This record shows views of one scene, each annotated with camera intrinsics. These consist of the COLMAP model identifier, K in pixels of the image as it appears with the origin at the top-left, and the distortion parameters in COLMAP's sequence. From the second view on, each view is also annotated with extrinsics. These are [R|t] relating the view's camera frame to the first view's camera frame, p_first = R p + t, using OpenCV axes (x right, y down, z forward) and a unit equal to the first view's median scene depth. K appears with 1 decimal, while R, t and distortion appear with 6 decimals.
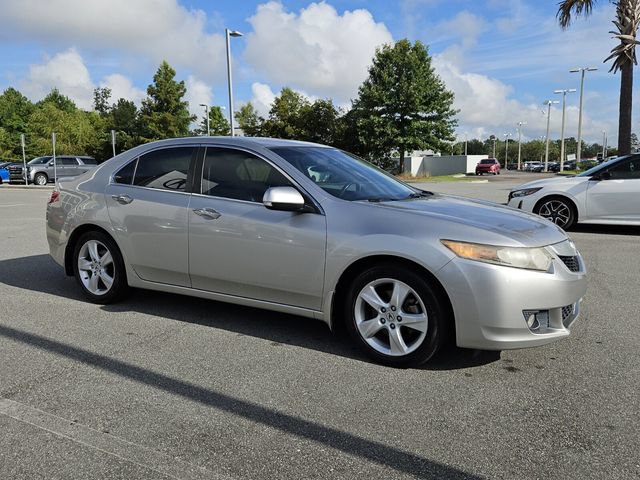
lens RADIAL K [[507.9, 0, 323.8], [0, 507.9, 236.6], [0, 0, 1]] dist [0.064234, -0.053870]
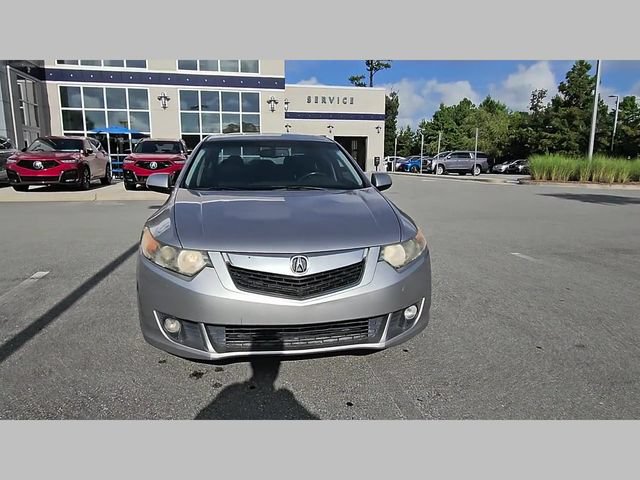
lens RADIAL K [[430.8, 0, 308.9], [0, 430.8, 241.3], [0, 0, 1]] dist [0.004323, -0.003804]
pose [[0.631697, 0.150361, -0.760493, 0.095663], [-0.111042, 0.988443, 0.103194, -0.008220], [0.767221, 0.019259, 0.641094, 0.057563]]
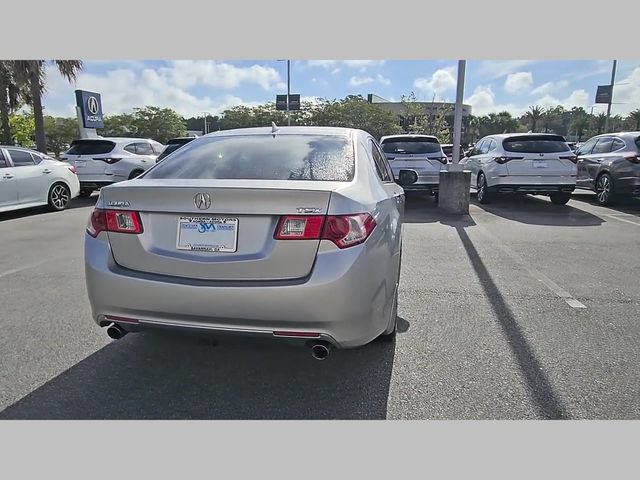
lens RADIAL K [[441.1, 0, 312.0], [0, 441.1, 239.4], [0, 0, 1]] dist [0.002848, -0.000611]
pose [[-0.313434, -0.182571, 0.931894, -0.130962], [0.133855, 0.963052, 0.233696, -0.024745], [-0.940129, 0.197987, -0.277415, 0.166425]]
